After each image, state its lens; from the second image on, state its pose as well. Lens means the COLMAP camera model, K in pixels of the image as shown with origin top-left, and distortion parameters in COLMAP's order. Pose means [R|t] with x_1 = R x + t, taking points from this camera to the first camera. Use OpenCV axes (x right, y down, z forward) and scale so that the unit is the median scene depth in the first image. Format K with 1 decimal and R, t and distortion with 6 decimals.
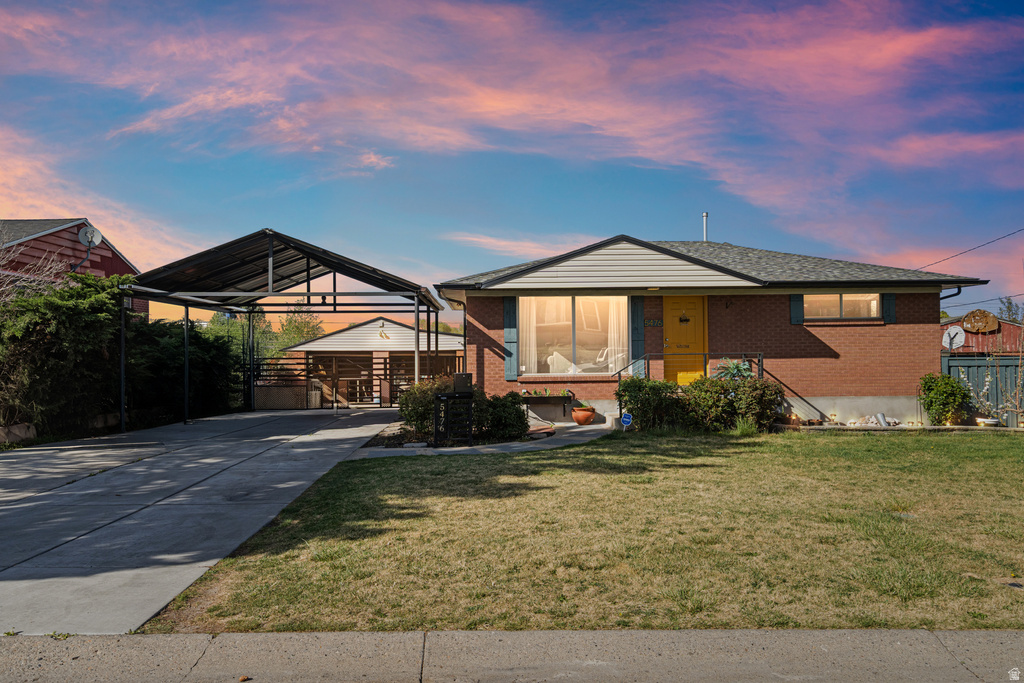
lens RADIAL K [[774.2, 0, 512.0], [0, 774.2, 341.5], [0, 0, 1]] dist [0.004062, -0.001443]
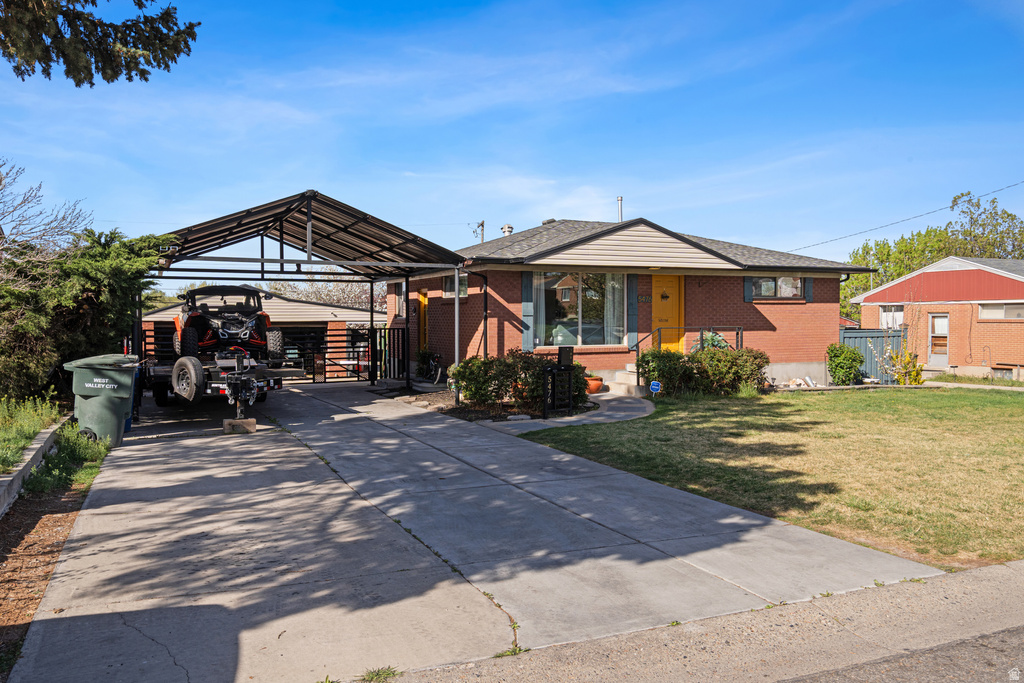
lens RADIAL K [[781.6, 0, 512.0], [0, 781.6, 341.5], [0, 0, 1]] dist [-0.002186, 0.003896]
pose [[0.922379, -0.005622, 0.386245, -0.418186], [-0.009167, 0.999294, 0.036435, -0.002535], [-0.386177, -0.037148, 0.921676, 0.047932]]
